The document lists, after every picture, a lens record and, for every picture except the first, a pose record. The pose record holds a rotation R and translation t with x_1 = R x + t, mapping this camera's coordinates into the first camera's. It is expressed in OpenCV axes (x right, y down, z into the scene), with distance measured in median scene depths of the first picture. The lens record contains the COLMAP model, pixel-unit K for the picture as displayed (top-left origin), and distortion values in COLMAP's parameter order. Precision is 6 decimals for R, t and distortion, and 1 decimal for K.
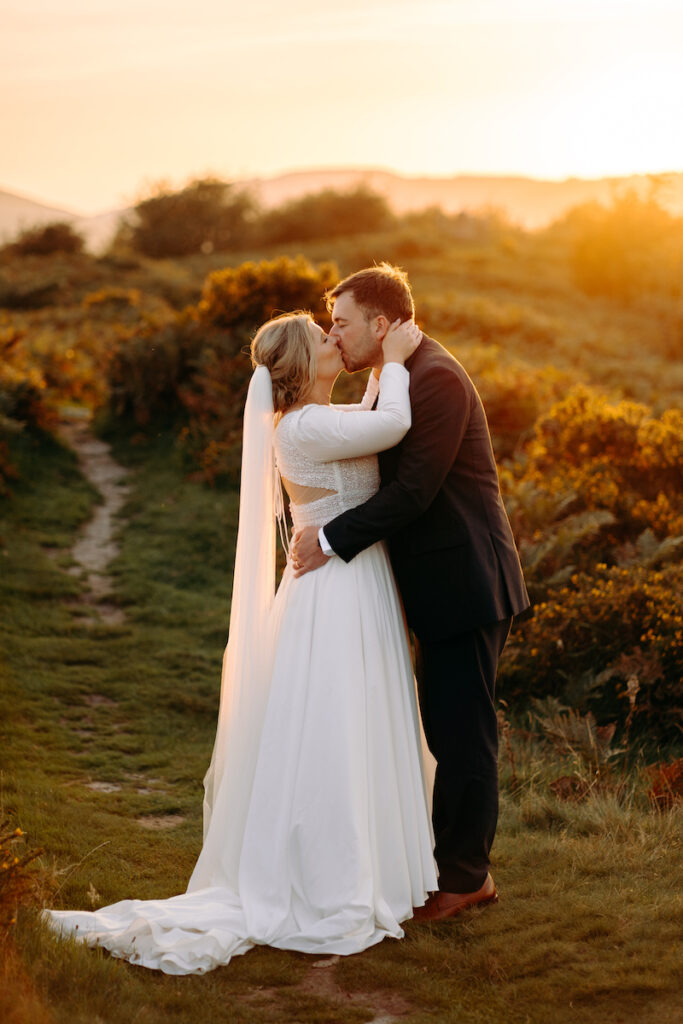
lens RADIAL K [[2409.5, 0, 341.5], [0, 2409.5, 512.0], [0, 0, 1]] dist [0.258861, -3.027113]
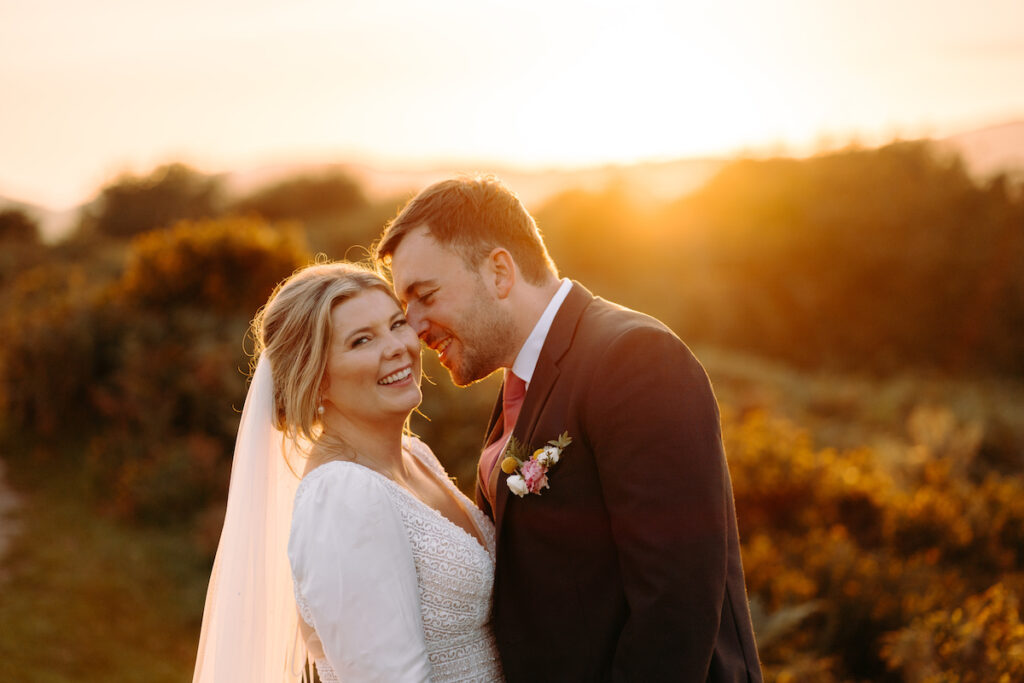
lens RADIAL K [[2409.5, 0, 512.0], [0, 2409.5, 341.5], [0, 0, 1]] dist [0.258861, -3.027113]
pose [[0.996661, -0.012013, 0.080759, 0.004837], [0.017213, 0.997801, -0.064012, -0.019077], [-0.079813, 0.065189, 0.994676, 0.289672]]
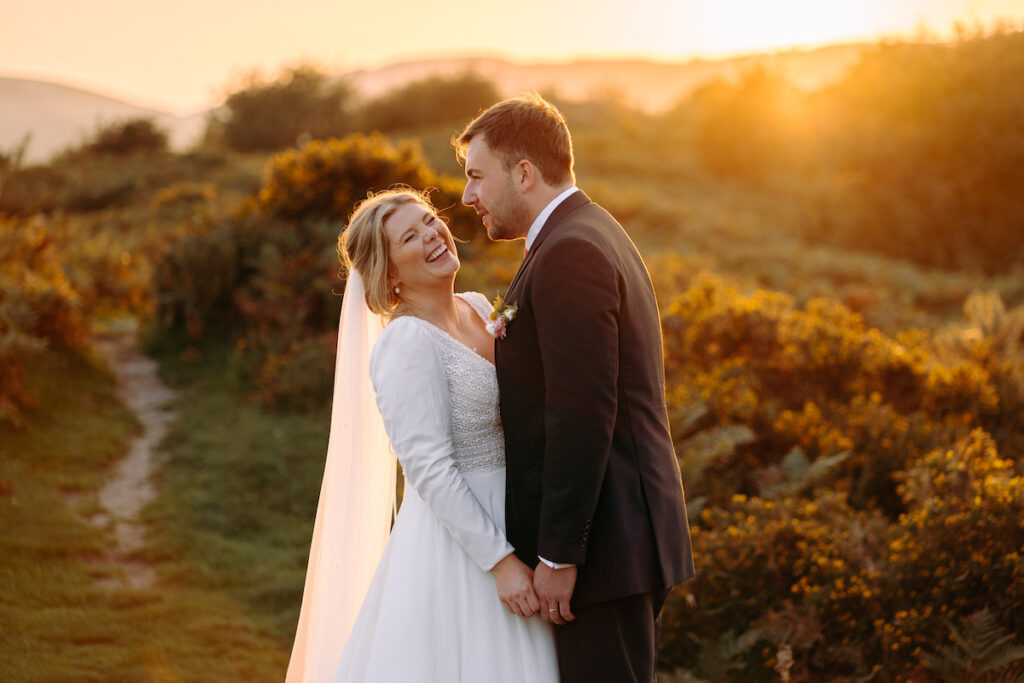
lens RADIAL K [[2577.9, 0, 512.0], [0, 2577.9, 341.5], [0, 0, 1]] dist [0.105271, -0.984306]
pose [[0.999197, -0.034877, 0.019739, 0.014646], [0.035453, 0.998933, -0.029606, -0.005354], [-0.018685, 0.030282, 0.999367, 0.123597]]
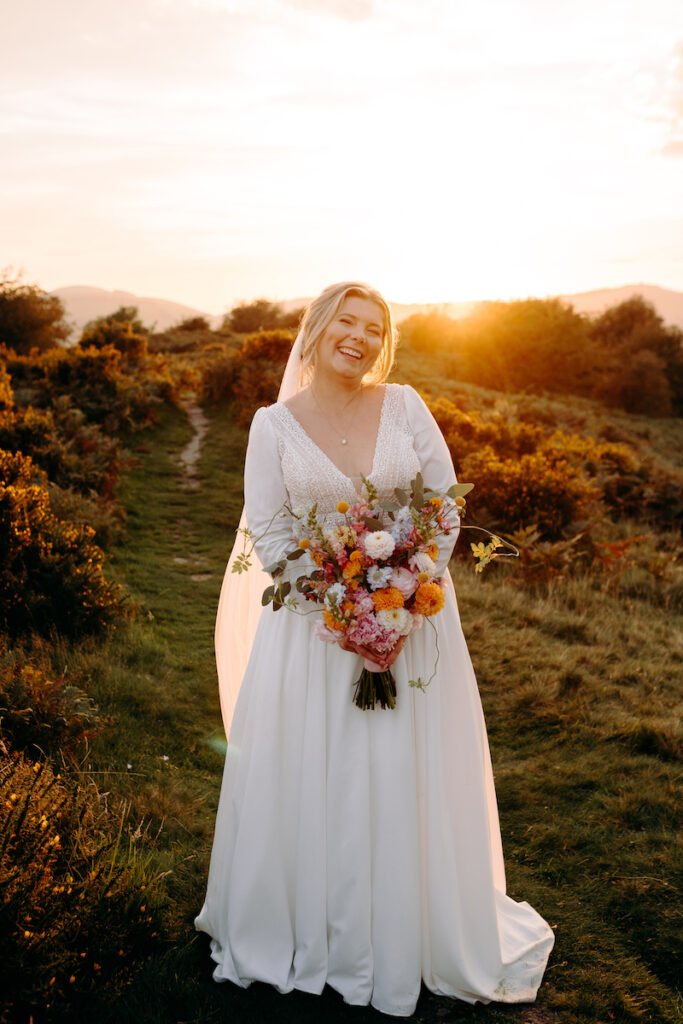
lens RADIAL K [[978.4, 0, 341.5], [0, 978.4, 512.0], [0, 0, 1]] dist [-0.005346, -0.000841]
pose [[0.999587, 0.012913, 0.025656, 0.020707], [-0.014786, 0.997133, 0.074214, -0.001366], [-0.024624, -0.074563, 0.996912, 0.060840]]
